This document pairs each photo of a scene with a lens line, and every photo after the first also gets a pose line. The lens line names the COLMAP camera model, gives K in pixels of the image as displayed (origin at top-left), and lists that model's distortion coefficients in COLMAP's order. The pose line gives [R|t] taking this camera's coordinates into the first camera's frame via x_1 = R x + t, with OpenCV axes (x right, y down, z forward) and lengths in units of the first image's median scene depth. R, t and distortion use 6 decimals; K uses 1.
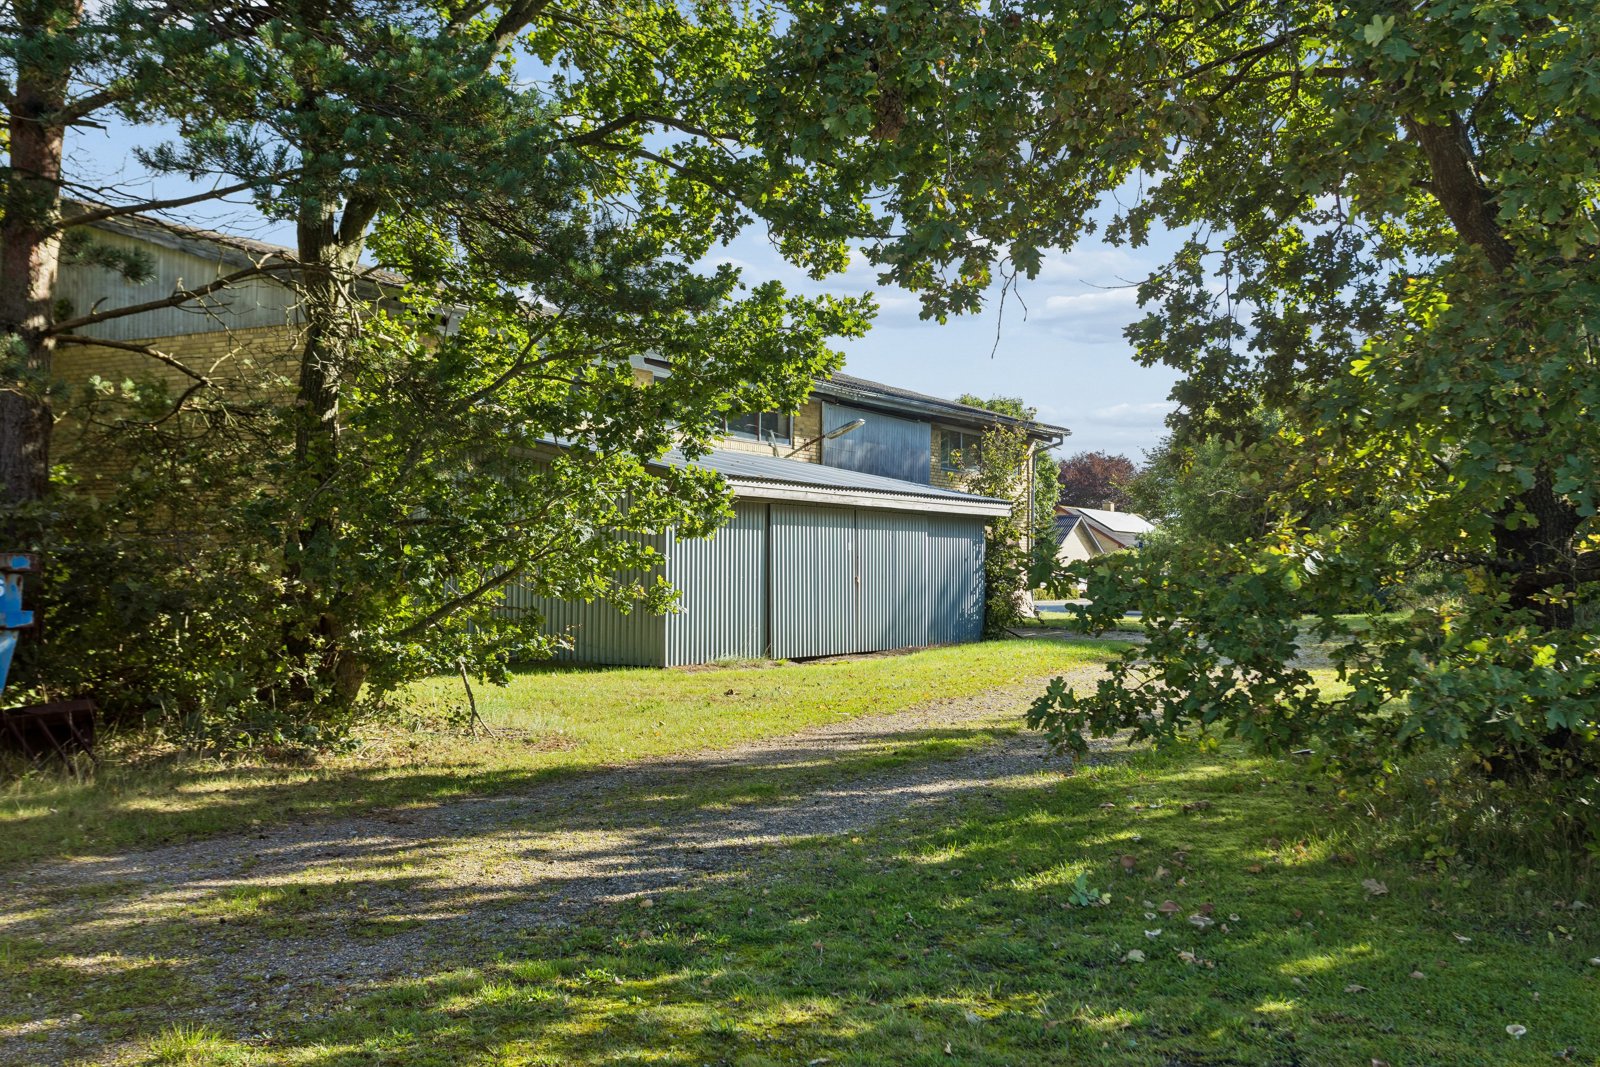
lens RADIAL K [[1649.2, 0, 800.0], [0, 1649.2, 533.5], [0, 0, 1]] dist [0.146663, 0.001763]
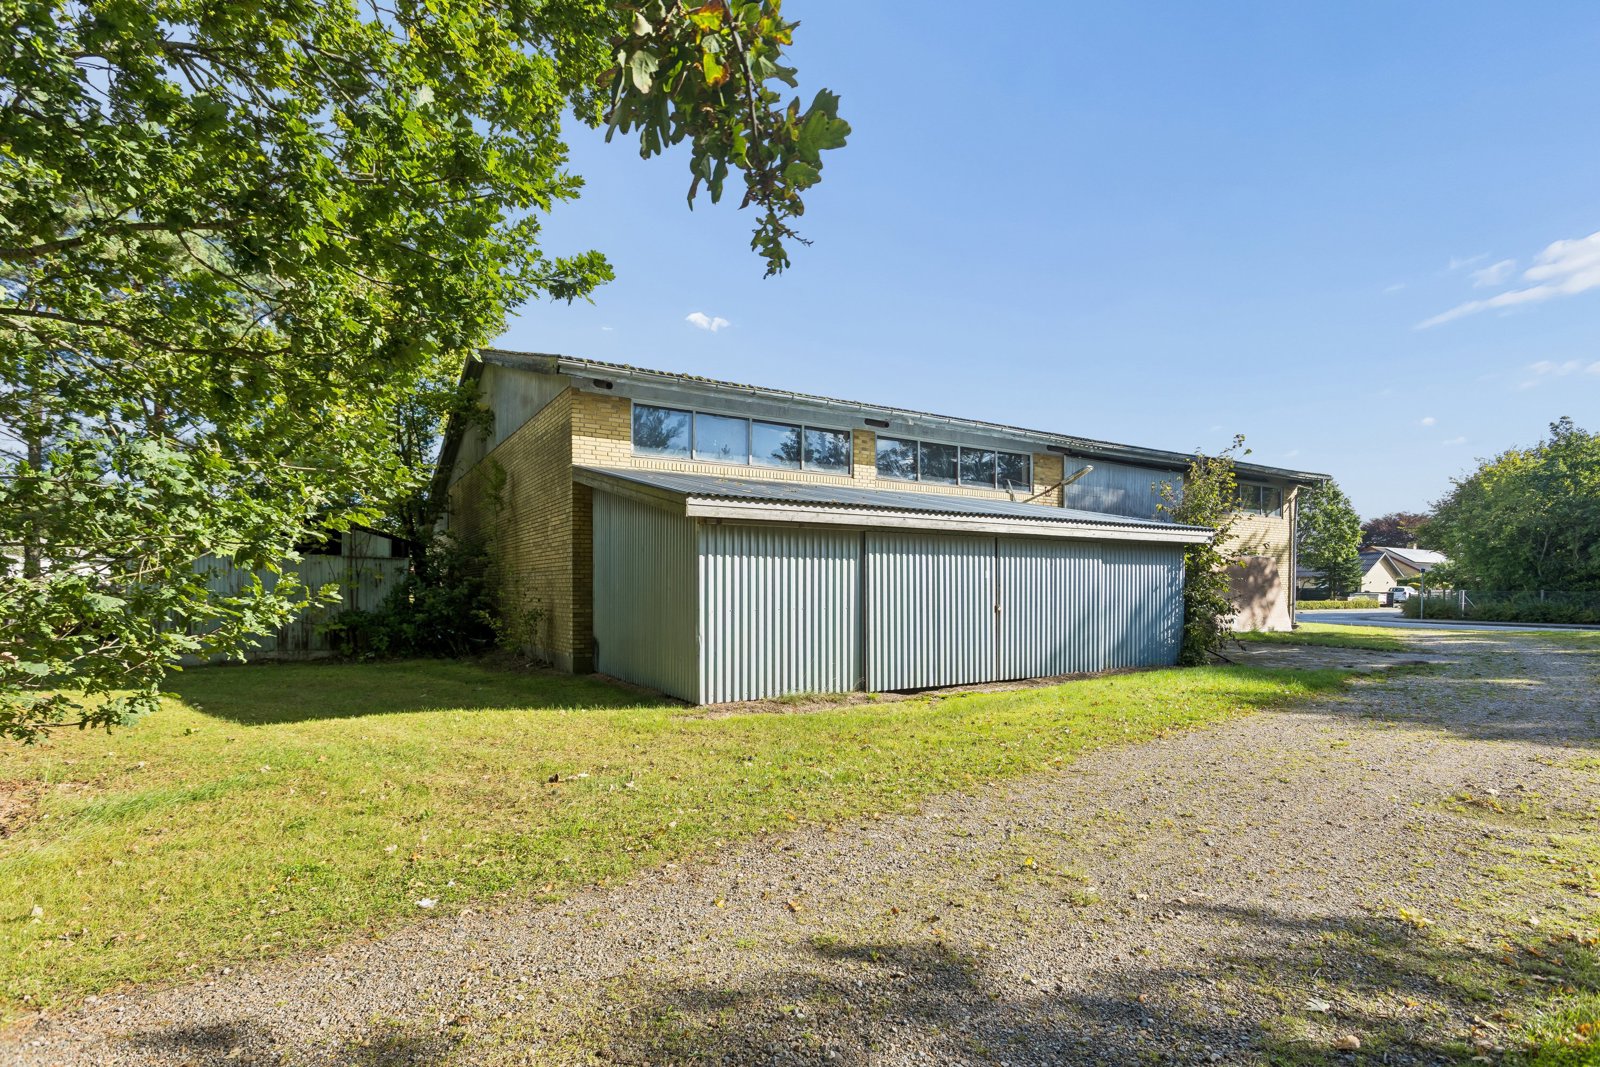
lens RADIAL K [[785.6, 0, 800.6], [0, 785.6, 595.0], [0, 0, 1]] dist [-0.000204, 0.000609]
pose [[0.883490, 0.000428, -0.468449, 0.129965], [0.013849, 0.999539, 0.027033, 0.004863], [0.468244, -0.030371, 0.883077, 0.455425]]
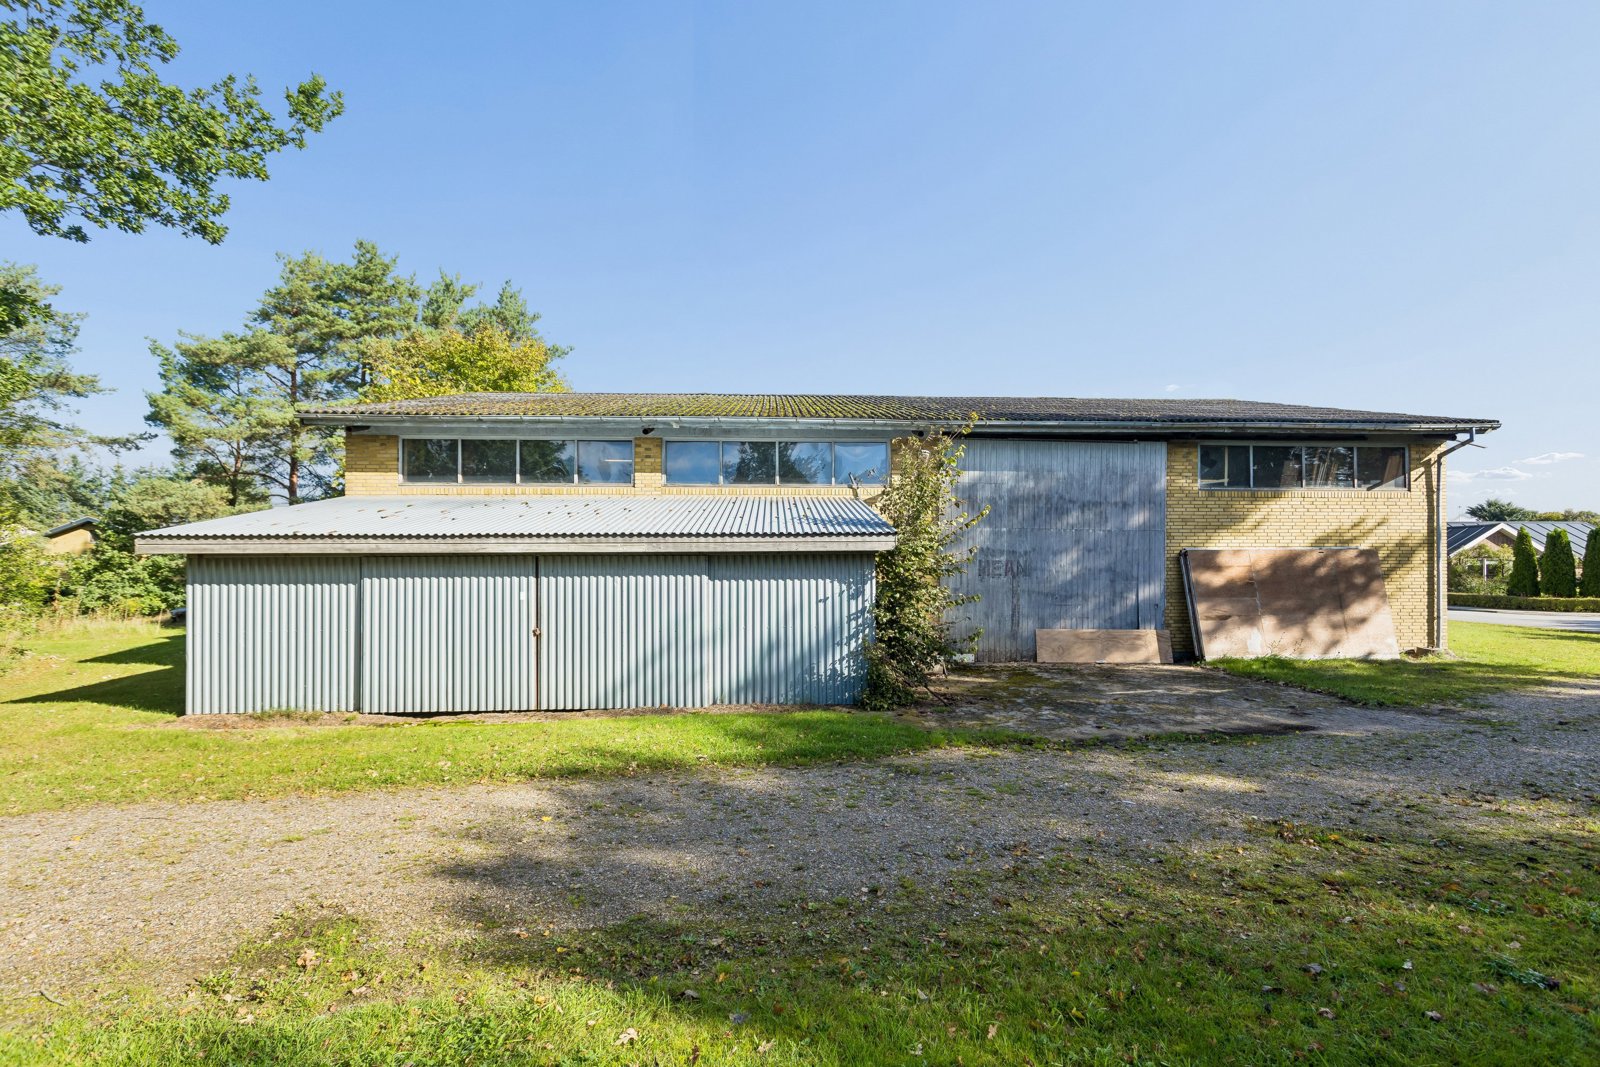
lens RADIAL K [[765.4, 0, 826.4], [0, 765.4, 568.6], [0, 0, 1]] dist [-0.000047, 0.000126]
pose [[0.557621, -0.012759, -0.829998, 0.413883], [0.027396, 0.999620, 0.003039, -0.003652], [0.829643, -0.024433, 0.557759, 0.771923]]
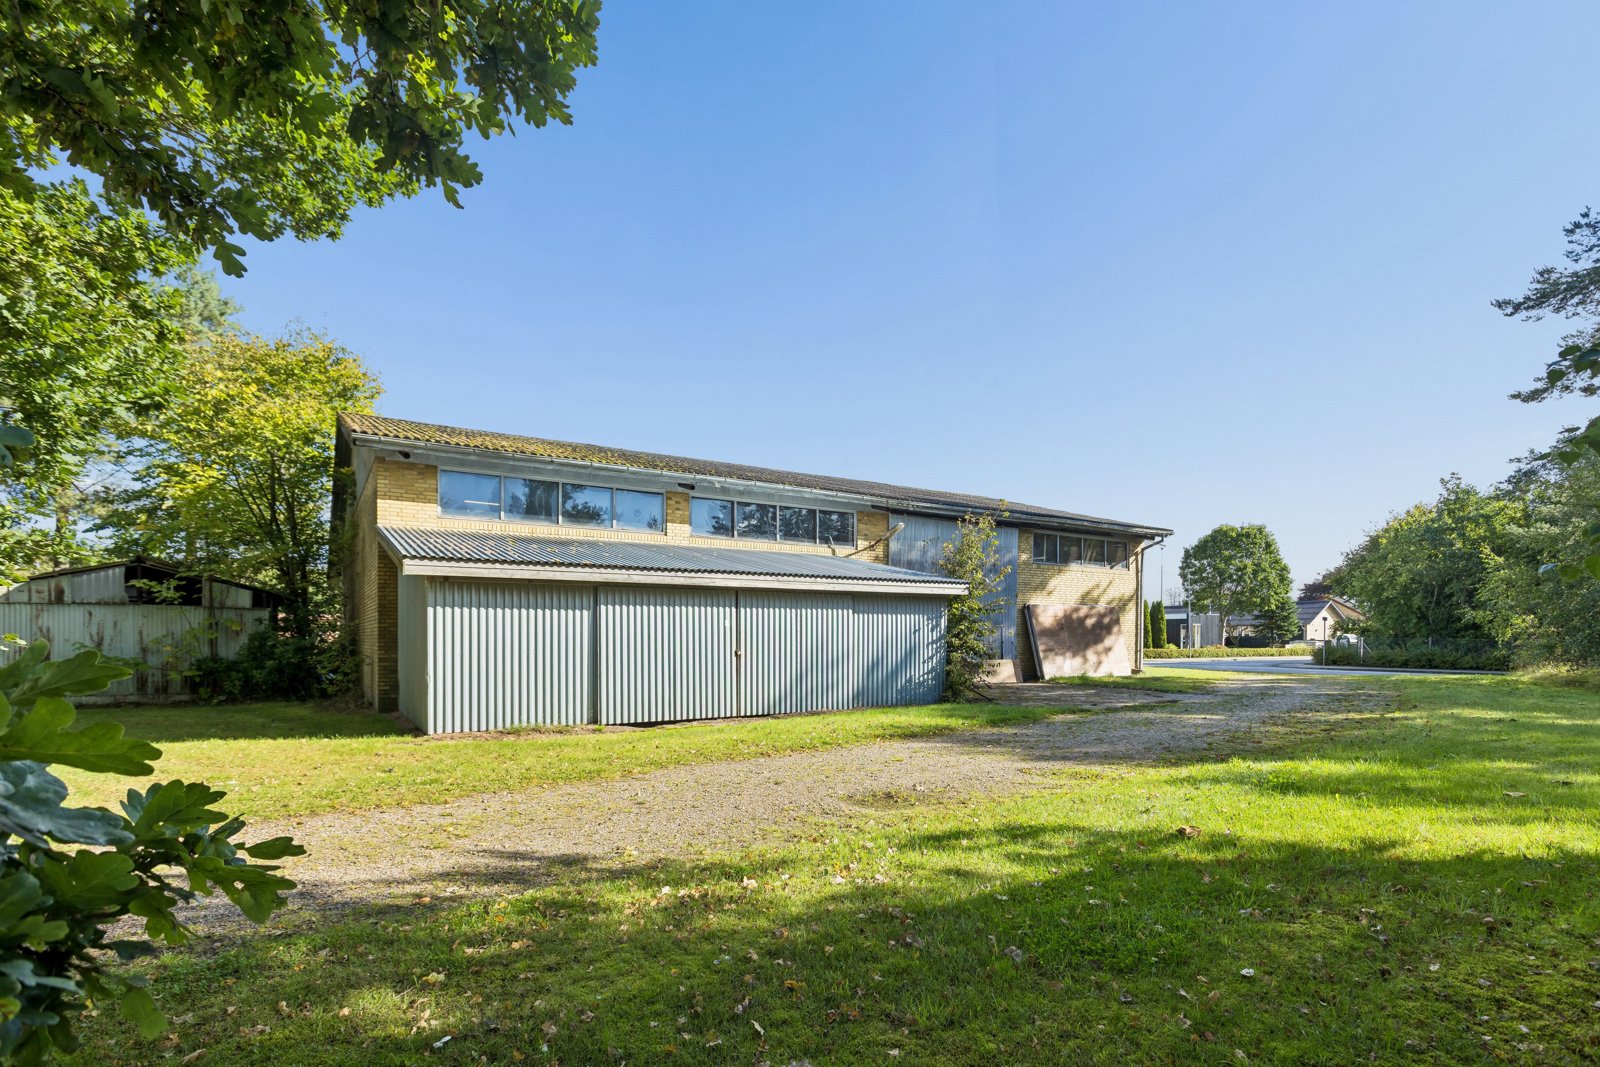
lens RADIAL K [[803.7, 0, 821.1], [0, 803.7, 642.4], [0, 0, 1]] dist [-0.004861, -0.000321]
pose [[0.894325, -0.002452, -0.447411, 0.286200], [0.015145, 0.999578, 0.024796, 0.006953], [0.447162, -0.028952, 0.893985, 0.459187]]
